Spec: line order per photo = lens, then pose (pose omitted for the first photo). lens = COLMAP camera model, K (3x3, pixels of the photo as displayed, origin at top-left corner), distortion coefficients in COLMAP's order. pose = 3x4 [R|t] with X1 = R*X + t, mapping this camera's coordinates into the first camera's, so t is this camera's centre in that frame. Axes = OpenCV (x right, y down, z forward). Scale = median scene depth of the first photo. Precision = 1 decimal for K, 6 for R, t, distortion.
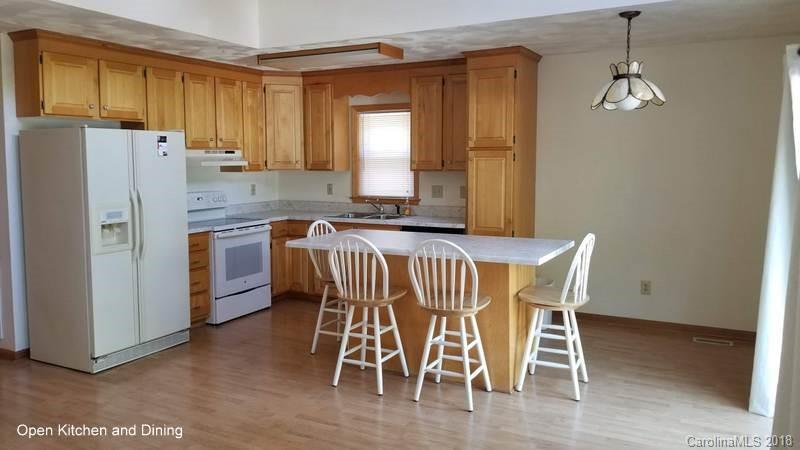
lens RADIAL K [[640.0, 0, 401.0], [0, 640.0, 206.1], [0, 0, 1]] dist [0.152183, -0.250607]
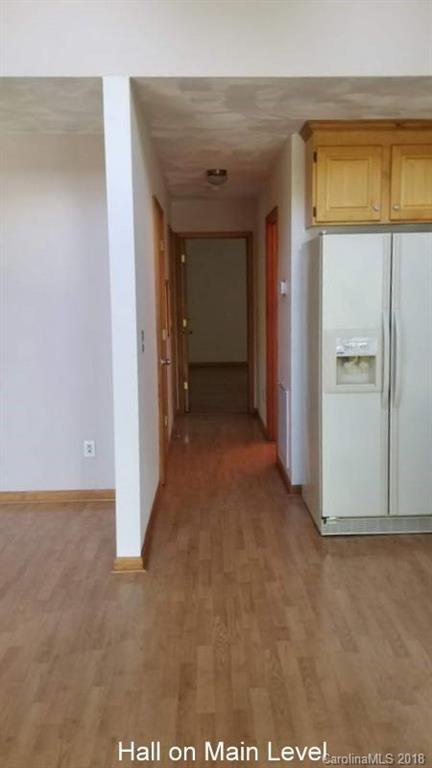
lens RADIAL K [[688.7, 0, 217.5], [0, 688.7, 366.1], [0, 0, 1]] dist [0.072356, -0.009752]
pose [[0.496697, 0.096990, -0.862488, 0.190407], [-0.052019, 0.995277, 0.081965, -0.020560], [0.866364, 0.004154, 0.499396, 0.434829]]
